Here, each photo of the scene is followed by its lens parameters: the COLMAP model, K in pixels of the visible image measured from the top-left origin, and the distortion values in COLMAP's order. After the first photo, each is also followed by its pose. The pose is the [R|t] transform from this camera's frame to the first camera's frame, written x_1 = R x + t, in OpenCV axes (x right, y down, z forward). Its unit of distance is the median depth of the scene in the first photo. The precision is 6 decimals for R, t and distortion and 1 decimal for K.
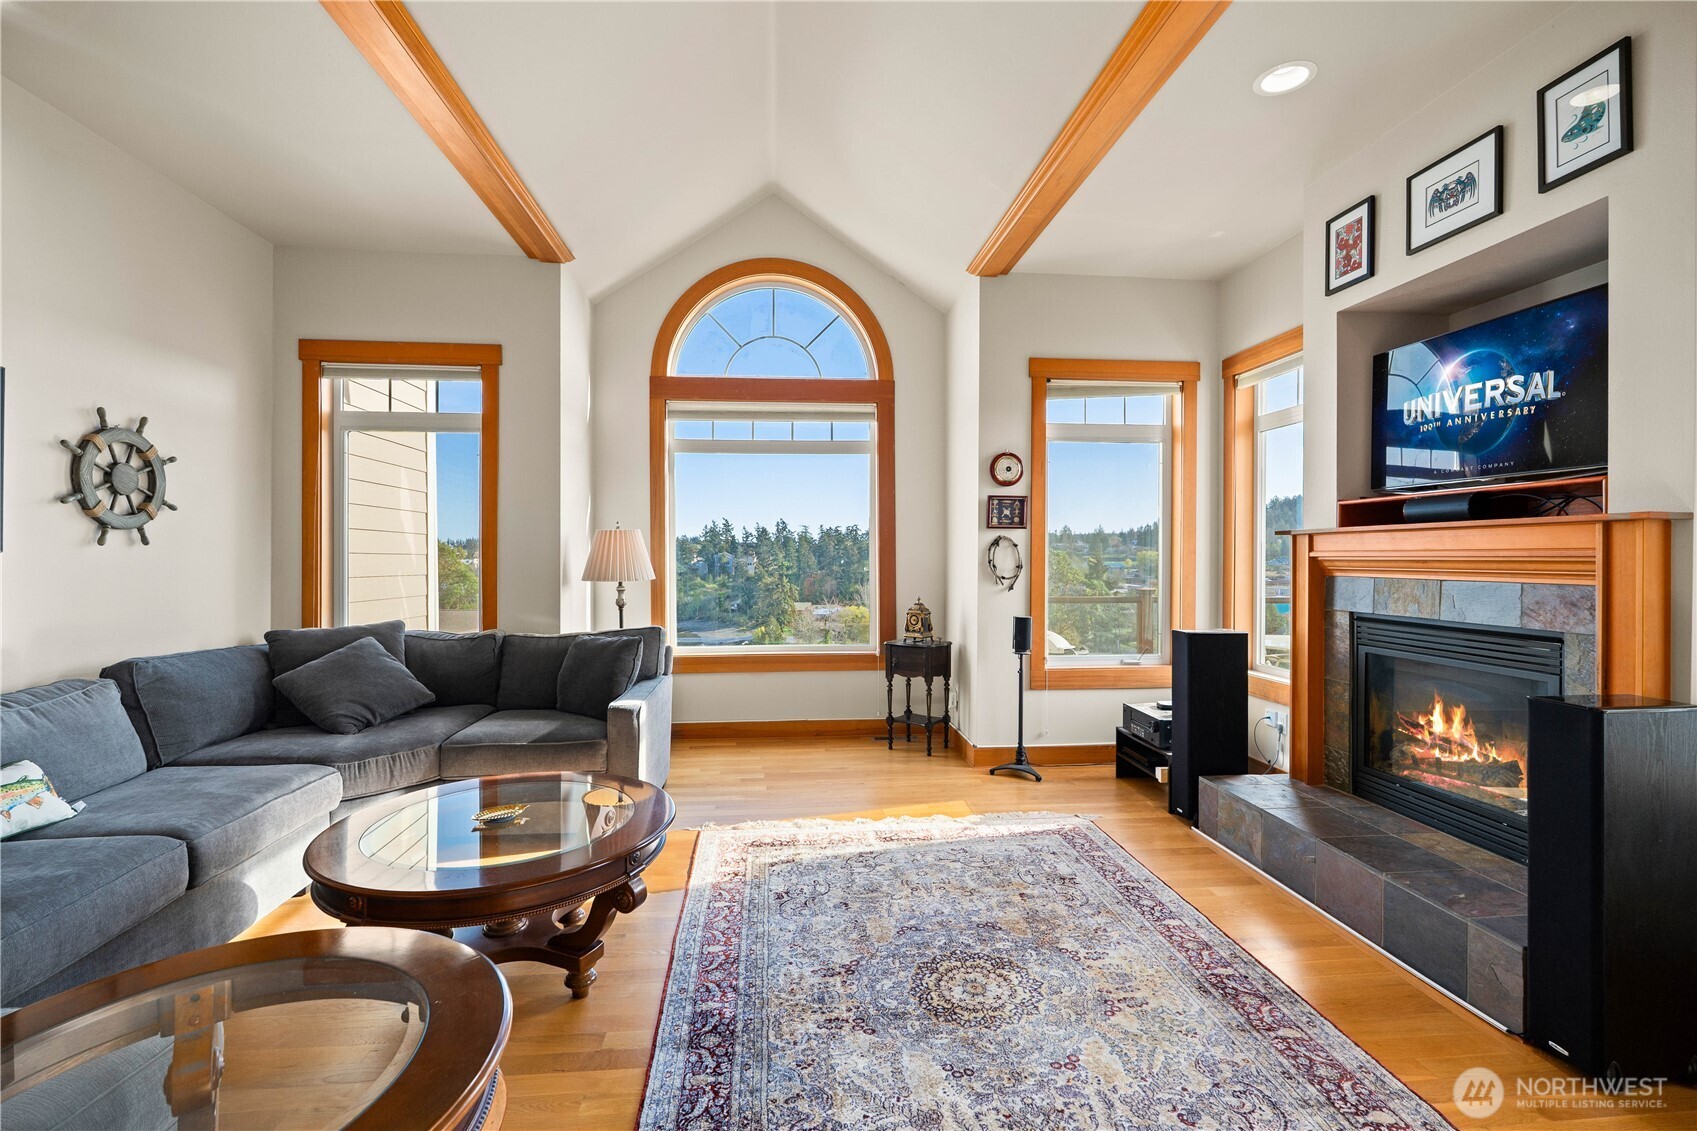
lens RADIAL K [[747.8, 0, 840.6], [0, 747.8, 557.5], [0, 0, 1]] dist [-0.004829, 0.001359]
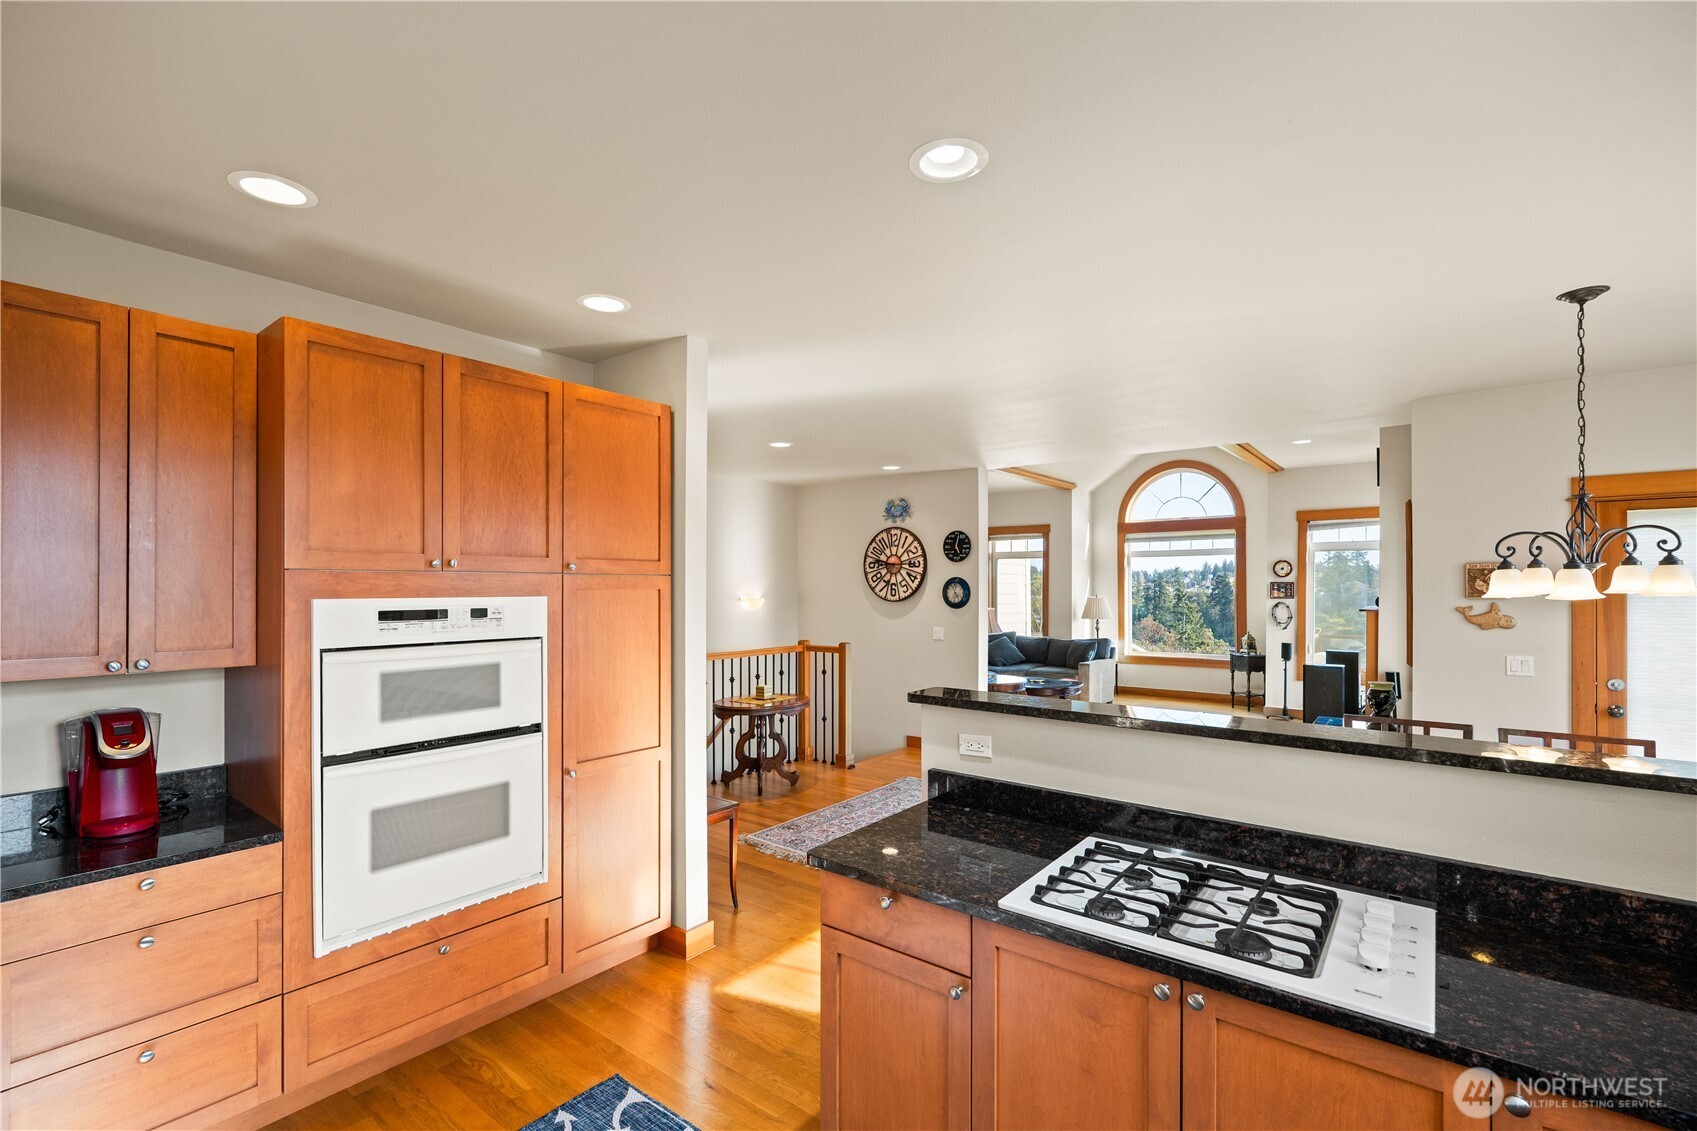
lens RADIAL K [[747.8, 0, 859.5], [0, 747.8, 584.7], [0, 0, 1]] dist [-0.004829, 0.001359]
pose [[0.738105, -0.000931, -0.674685, 0.901954], [-0.001009, 0.999996, -0.002483, -0.084982], [0.674685, 0.002514, 0.738102, -1.512414]]
